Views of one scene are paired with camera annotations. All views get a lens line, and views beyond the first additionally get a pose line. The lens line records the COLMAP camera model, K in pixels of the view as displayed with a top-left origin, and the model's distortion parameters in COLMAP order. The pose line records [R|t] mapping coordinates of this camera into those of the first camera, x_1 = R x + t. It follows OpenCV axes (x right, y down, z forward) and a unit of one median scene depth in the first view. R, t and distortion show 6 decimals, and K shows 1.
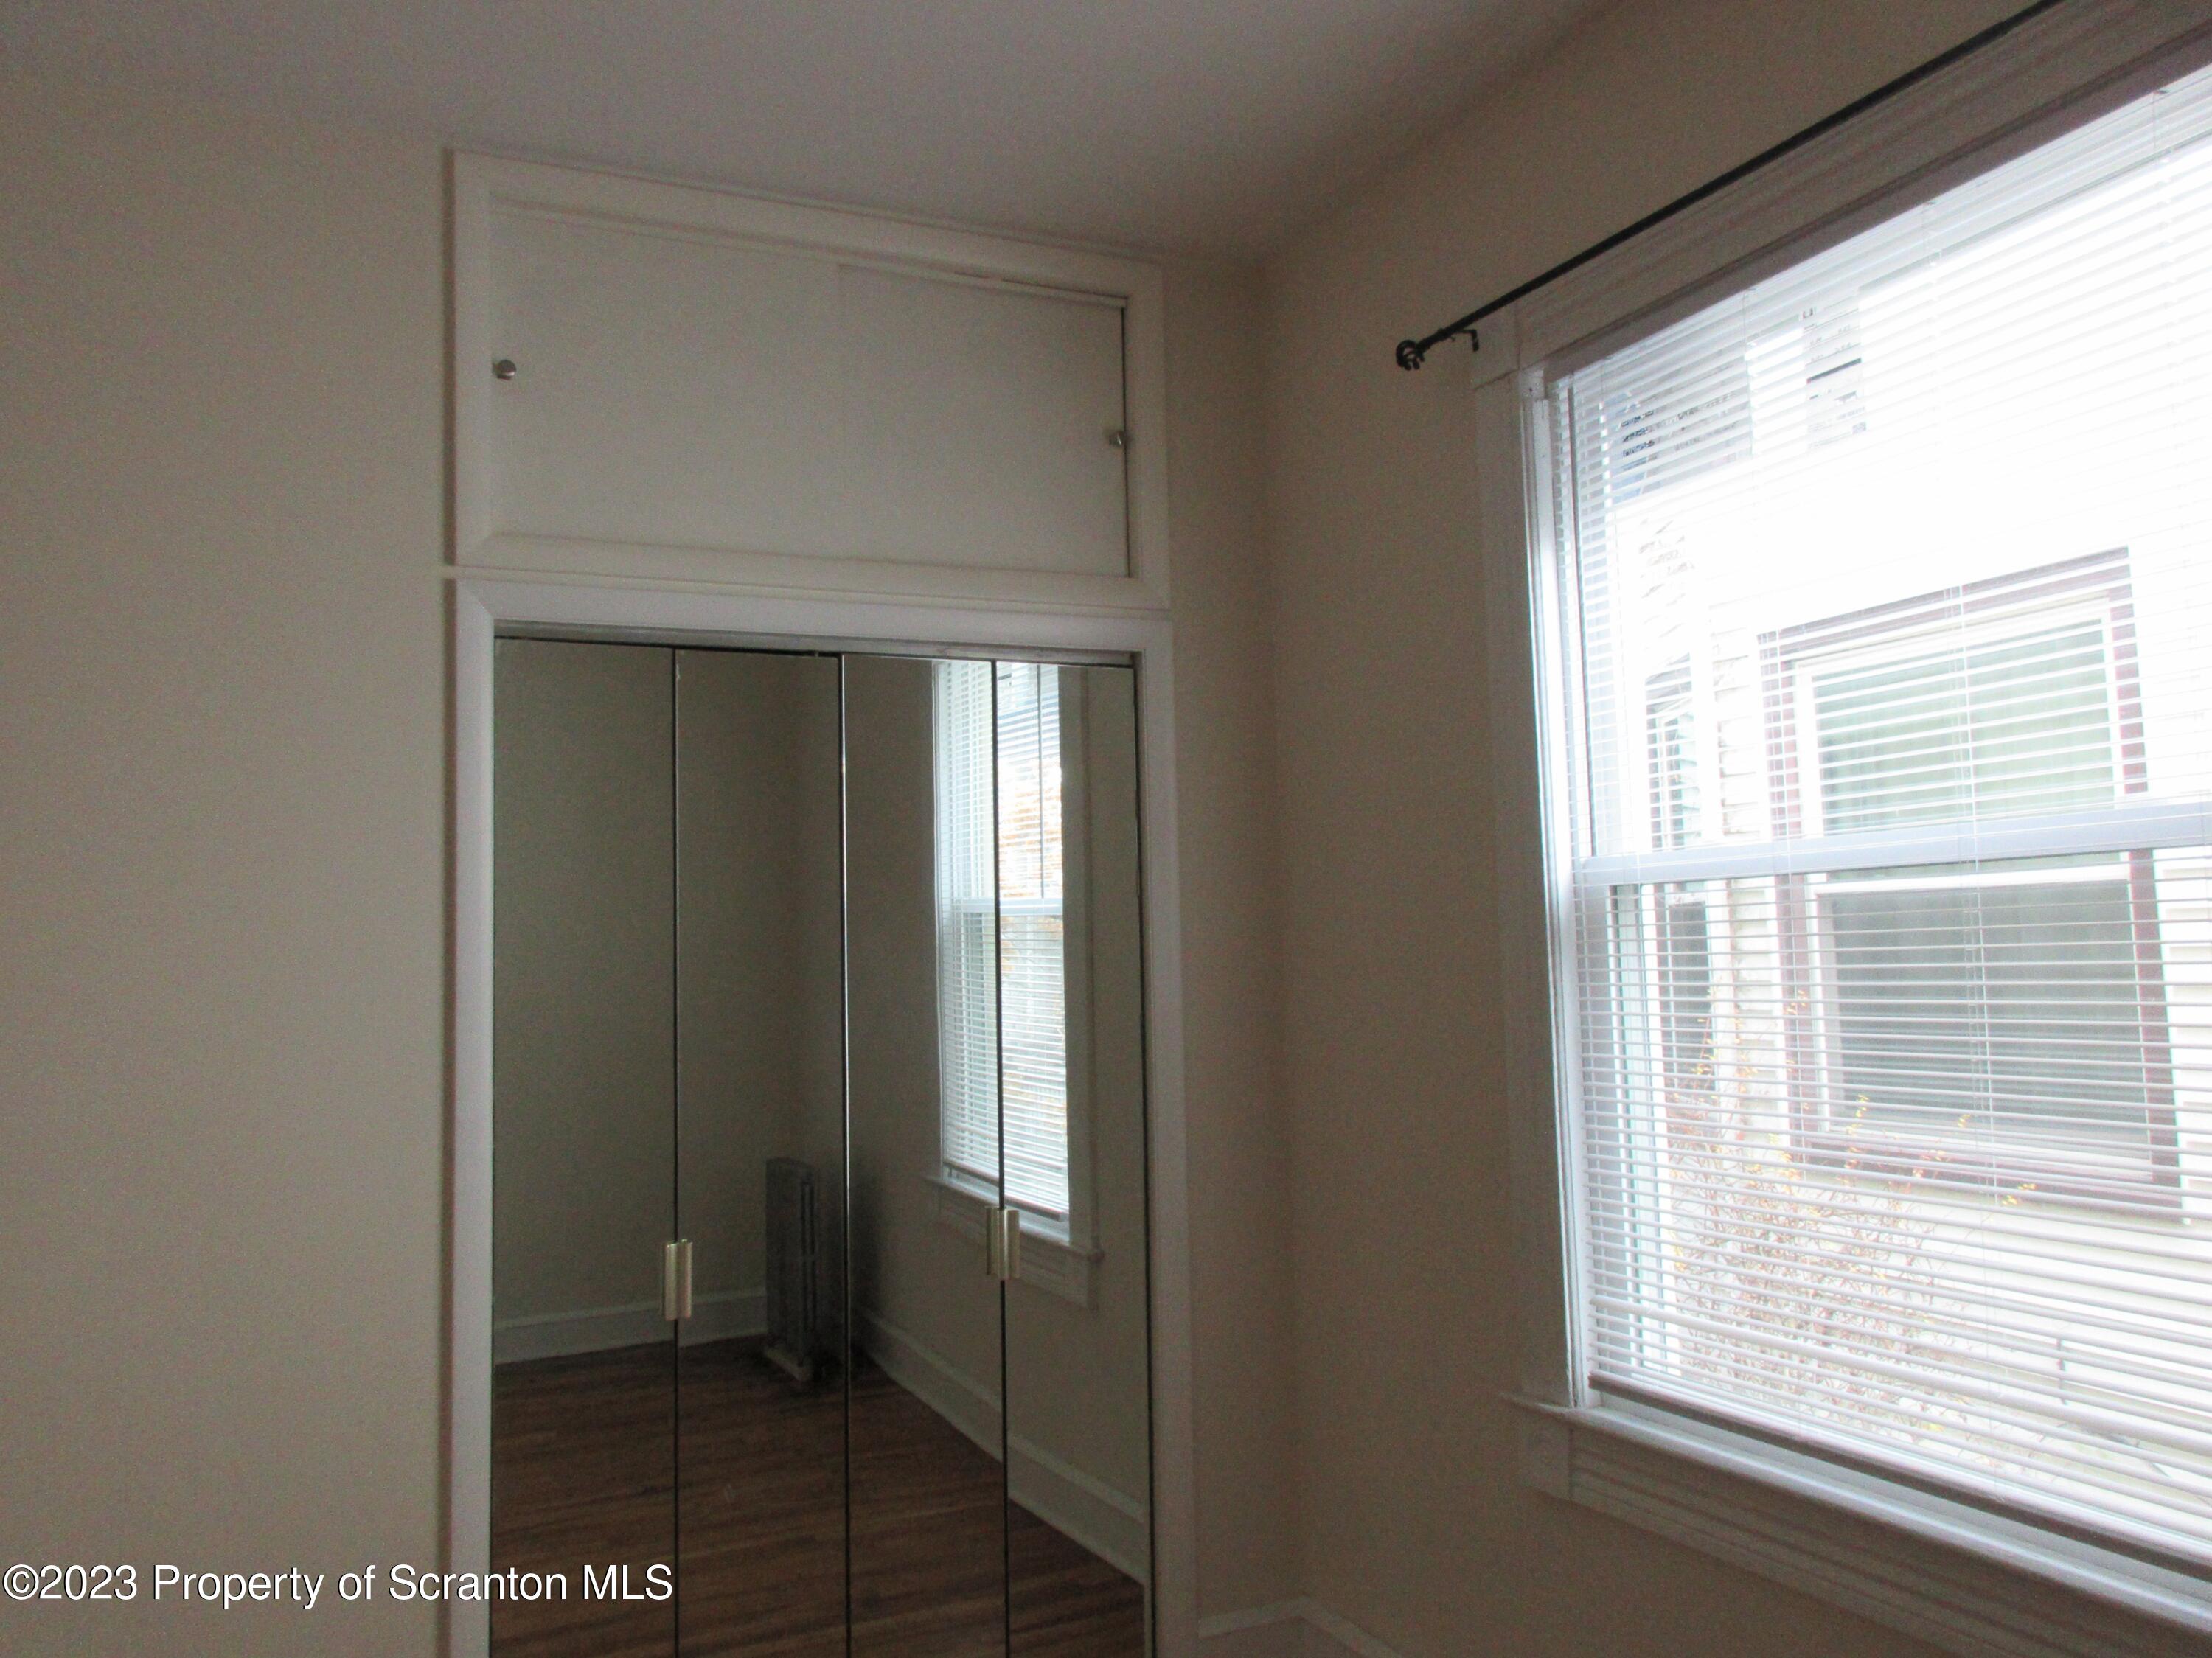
lens RADIAL K [[1717.9, 0, 1096.6], [0, 1717.9, 815.4], [0, 0, 1]] dist [0.002072, 0.001761]
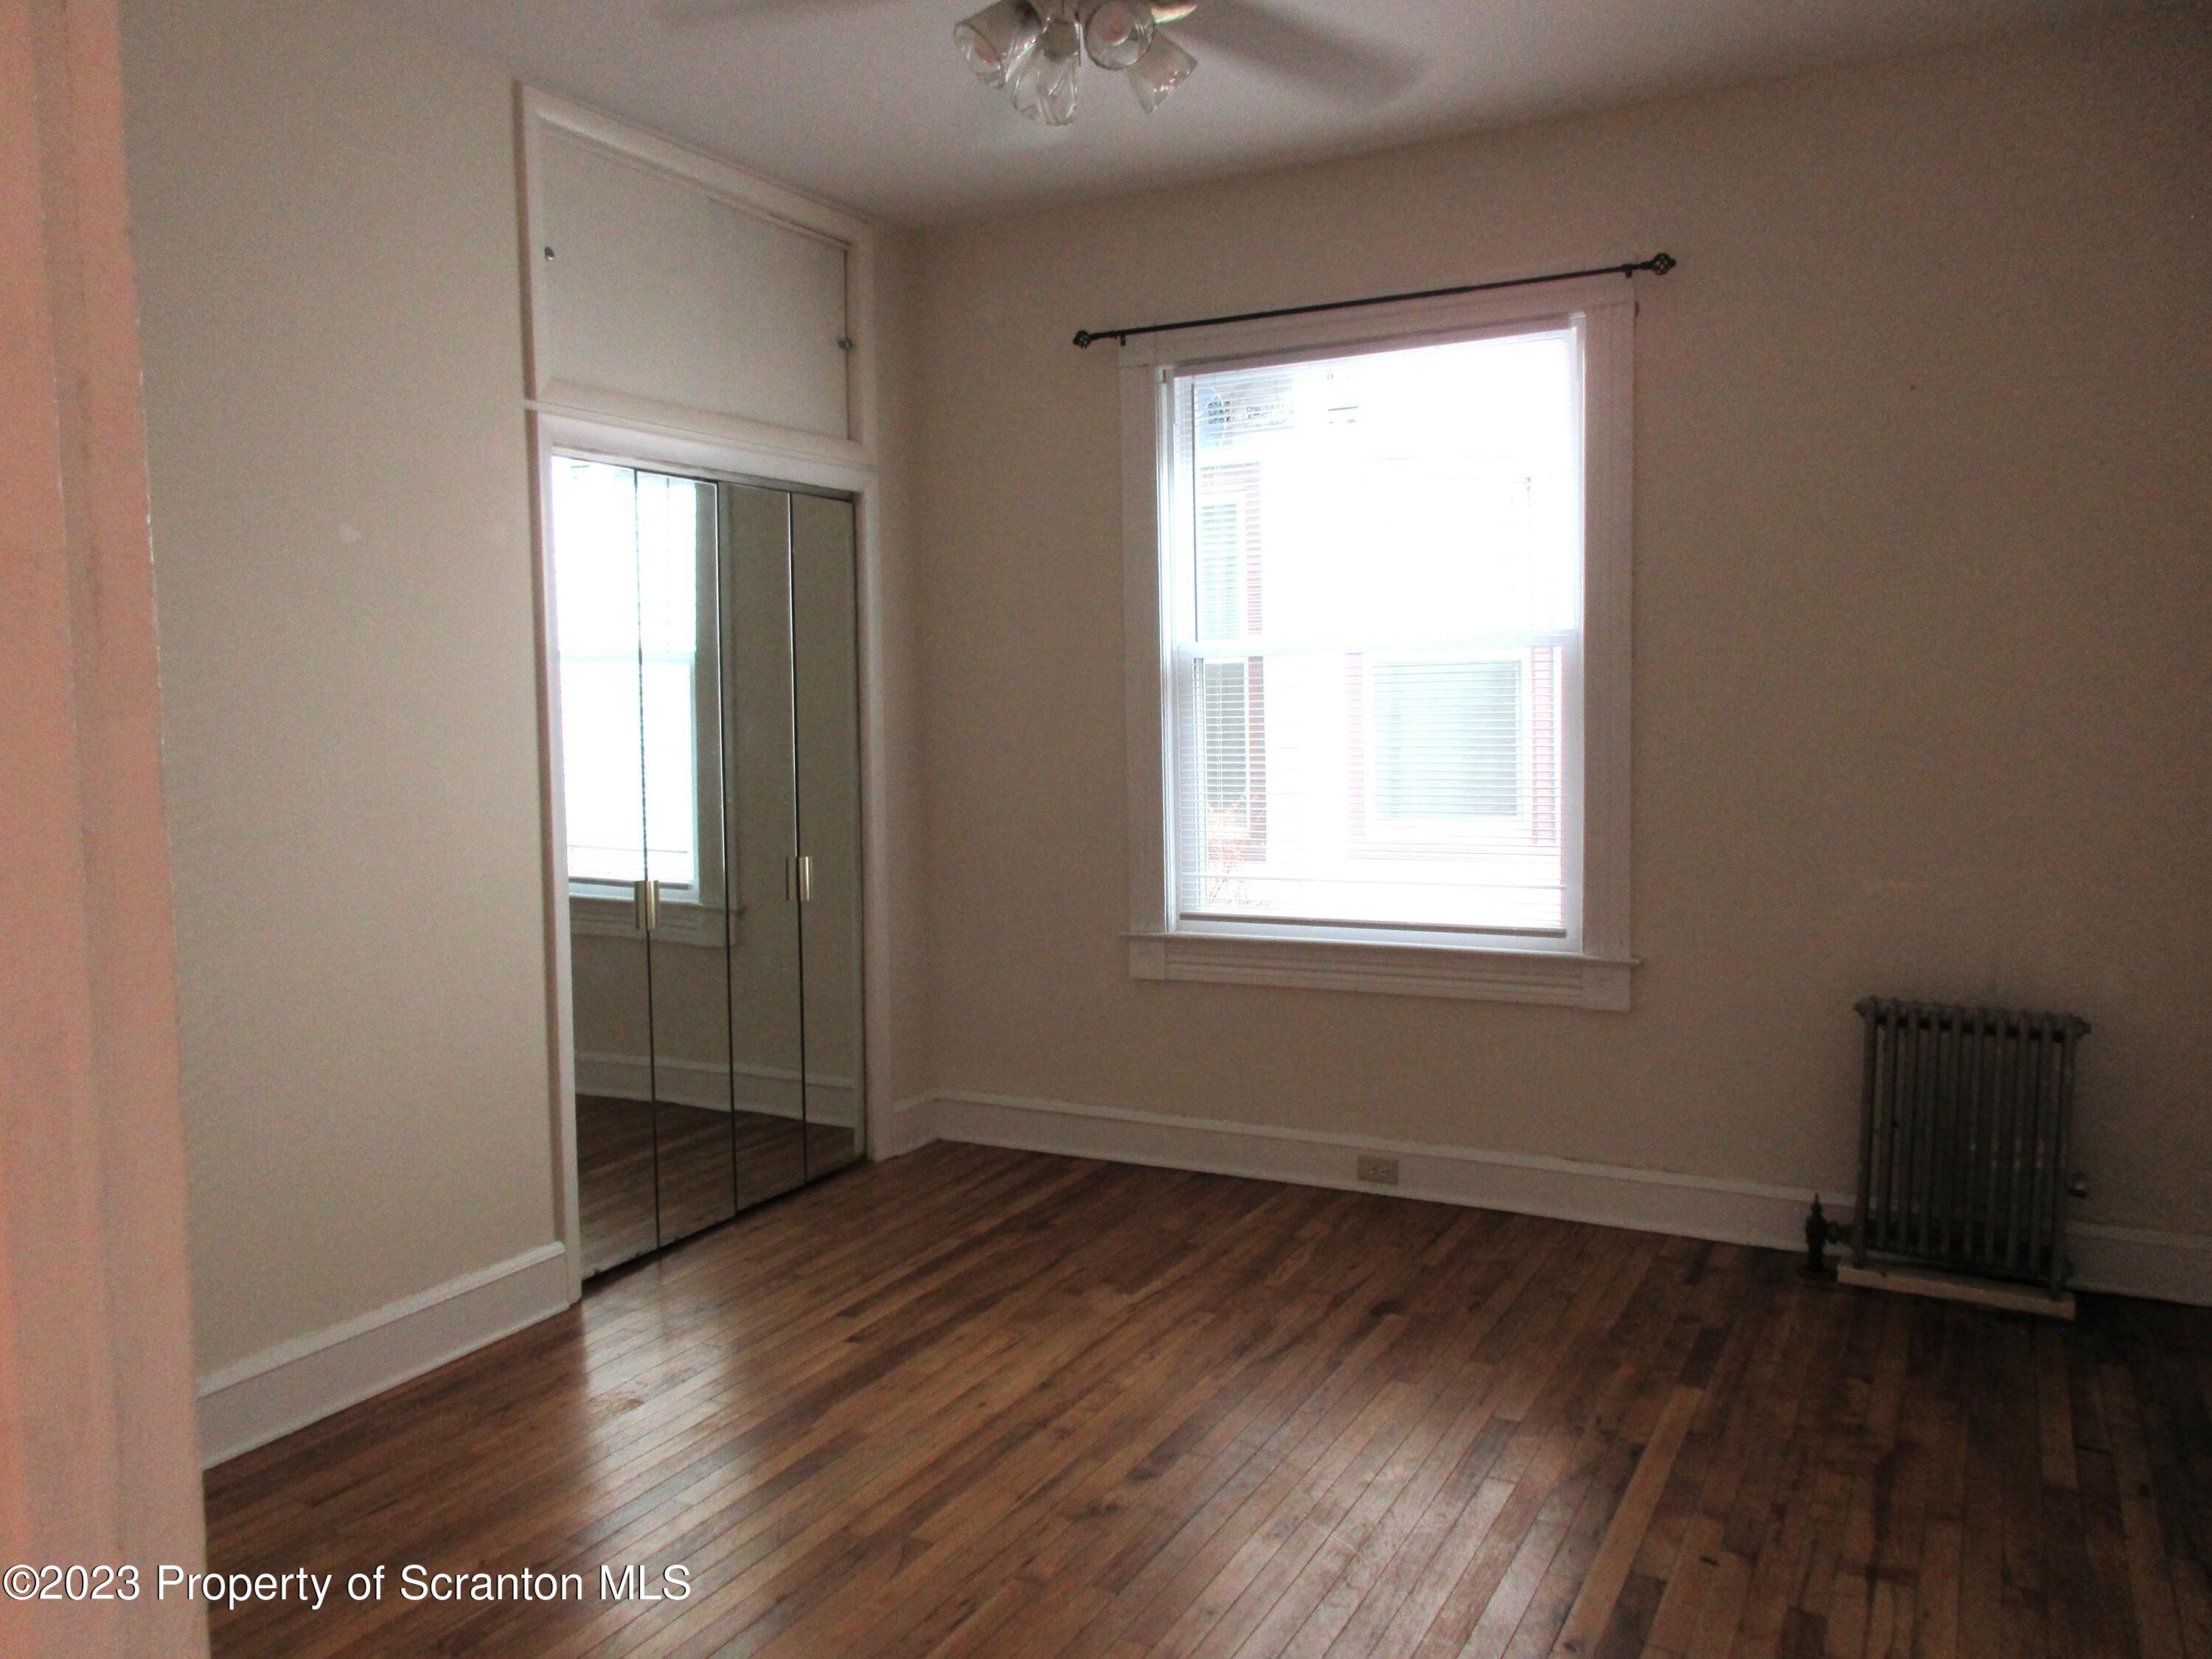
lens RADIAL K [[1718.0, 0, 1096.6], [0, 1718.0, 815.9], [0, 0, 1]] dist [0.002072, 0.001761]
pose [[0.795675, -0.028157, 0.605069, -0.846727], [-0.050693, 0.992319, 0.112840, 0.006918], [-0.603599, -0.120457, 0.788136, -0.399018]]
